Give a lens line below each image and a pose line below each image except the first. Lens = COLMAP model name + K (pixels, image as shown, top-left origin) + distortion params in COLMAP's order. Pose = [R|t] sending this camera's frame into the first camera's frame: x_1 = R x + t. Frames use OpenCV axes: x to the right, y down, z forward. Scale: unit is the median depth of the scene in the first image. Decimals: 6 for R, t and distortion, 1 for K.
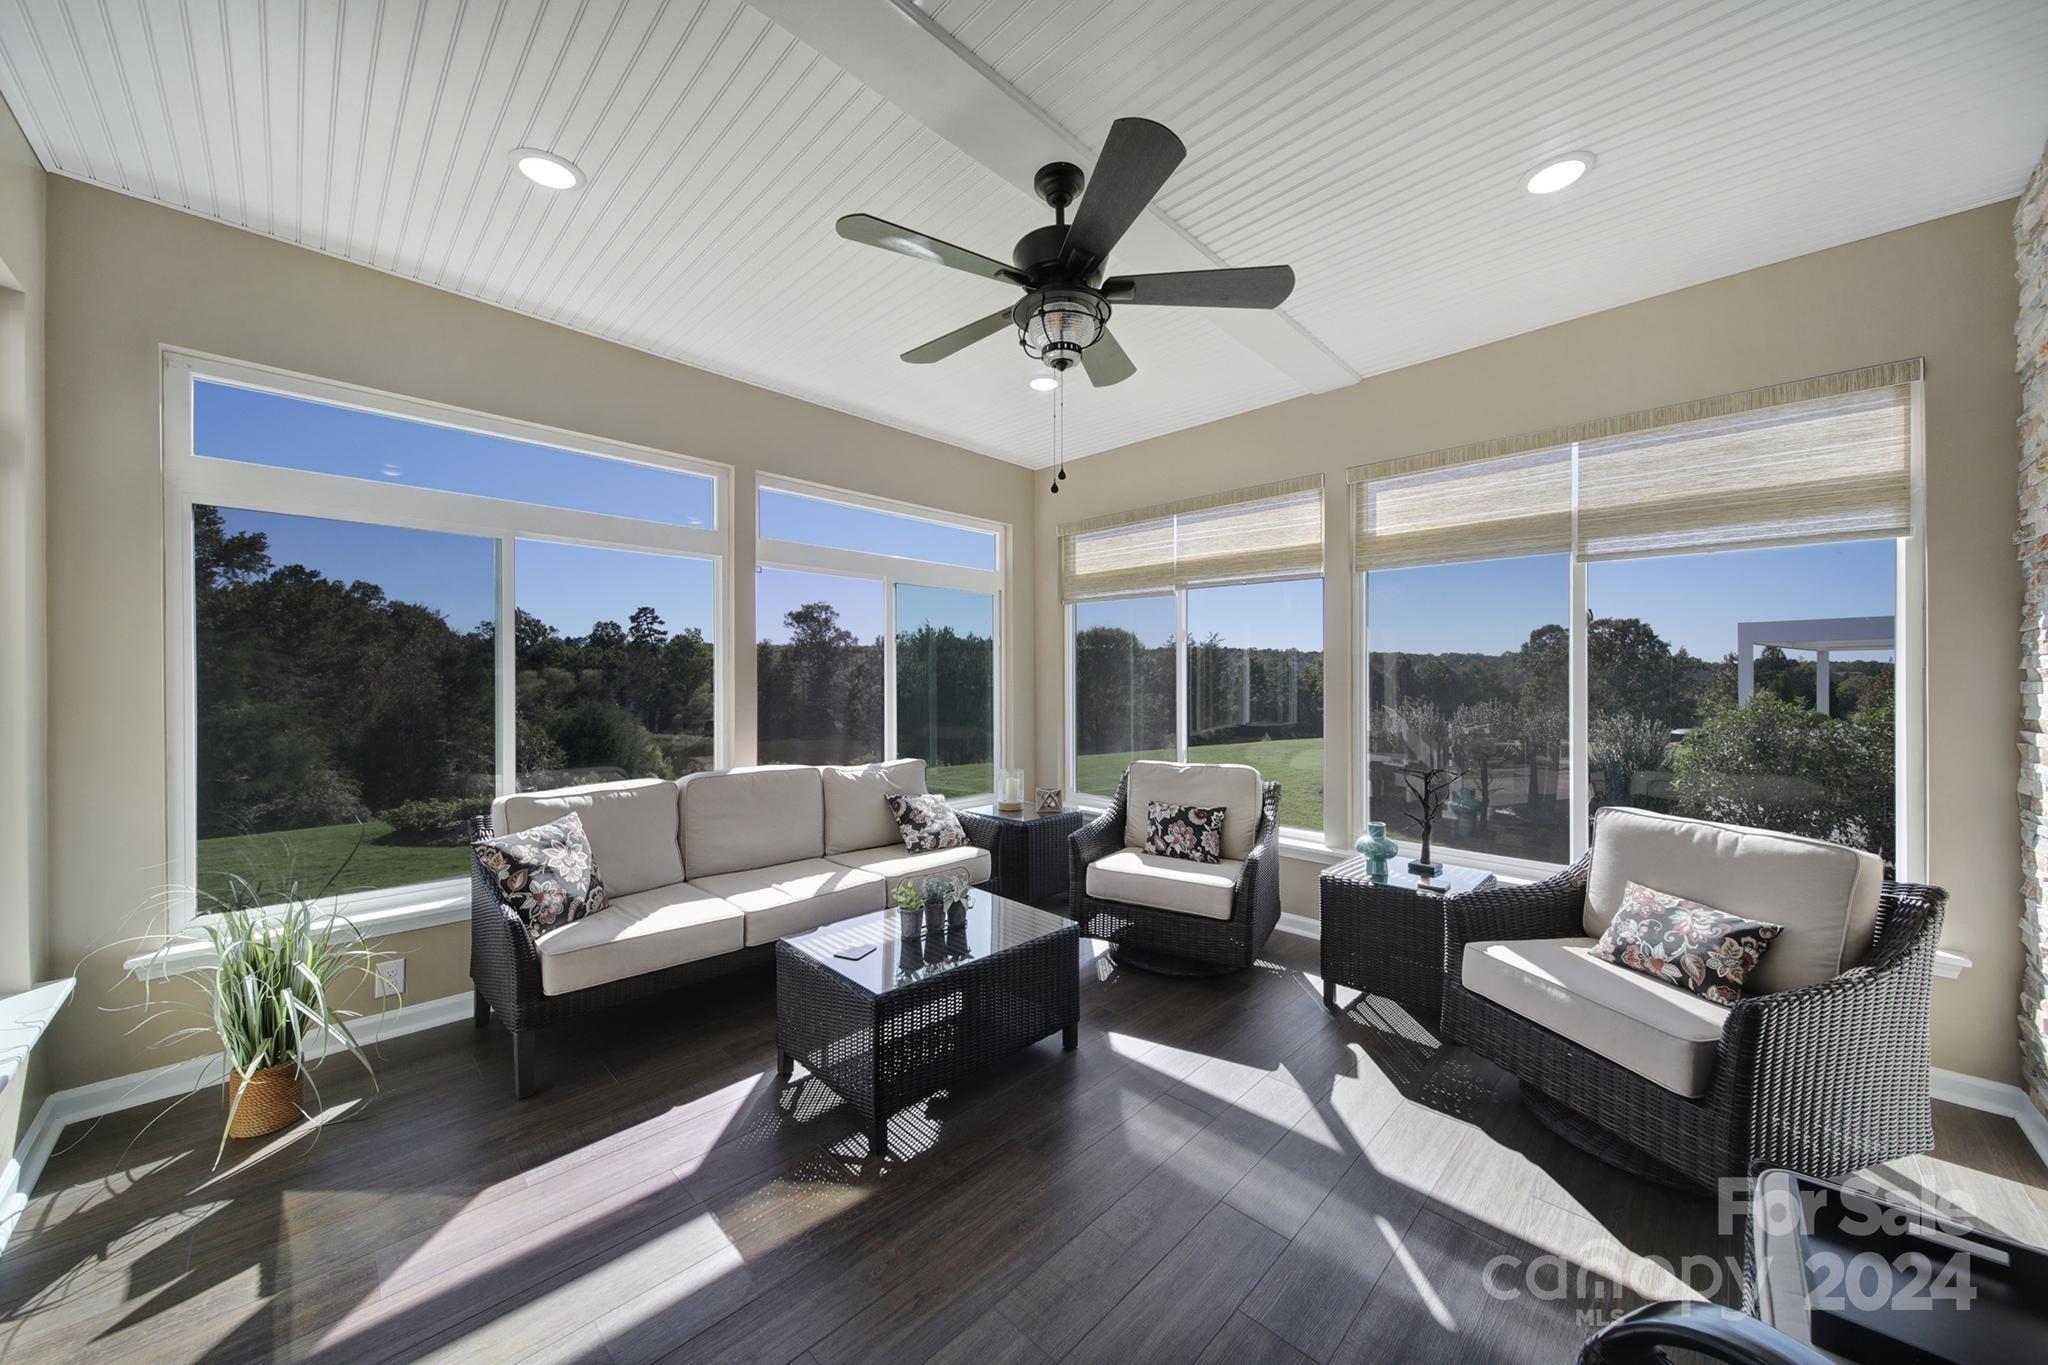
lens RADIAL K [[723.3, 0, 1033.4], [0, 723.3, 678.3], [0, 0, 1]] dist [-0.000313, -0.000146]
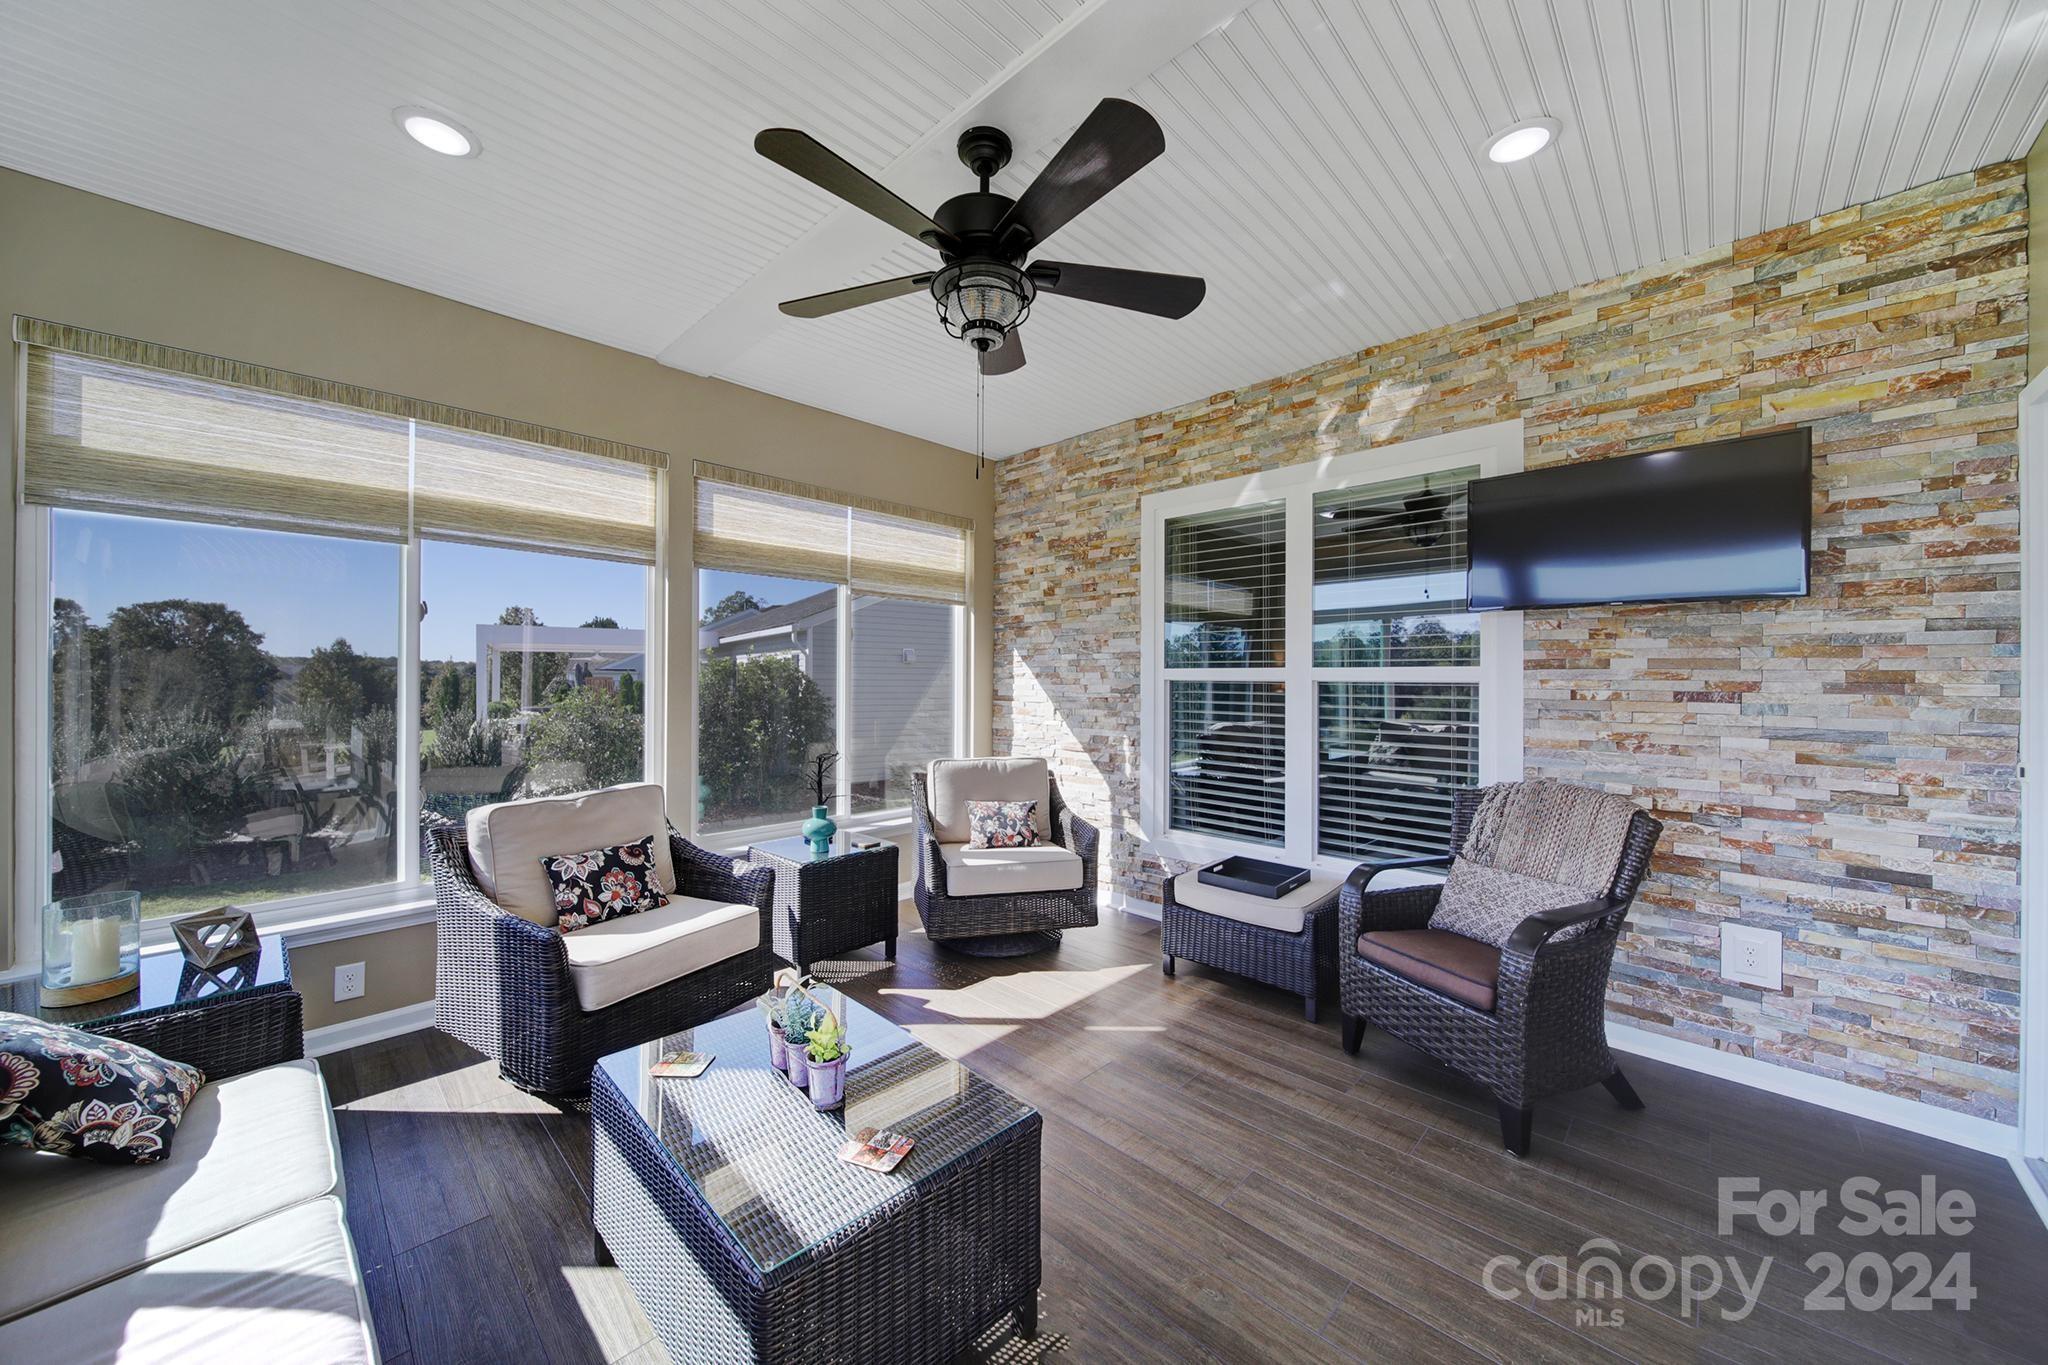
lens RADIAL K [[723.3, 0, 1028.3], [0, 723.3, 677.9], [0, 0, 1]] dist [-0.000313, -0.000146]
pose [[0.003706, -0.005341, 0.999979, -0.544705], [-0.002908, 0.999981, 0.005352, -0.005404], [-0.999989, -0.002927, 0.003691, 0.569198]]
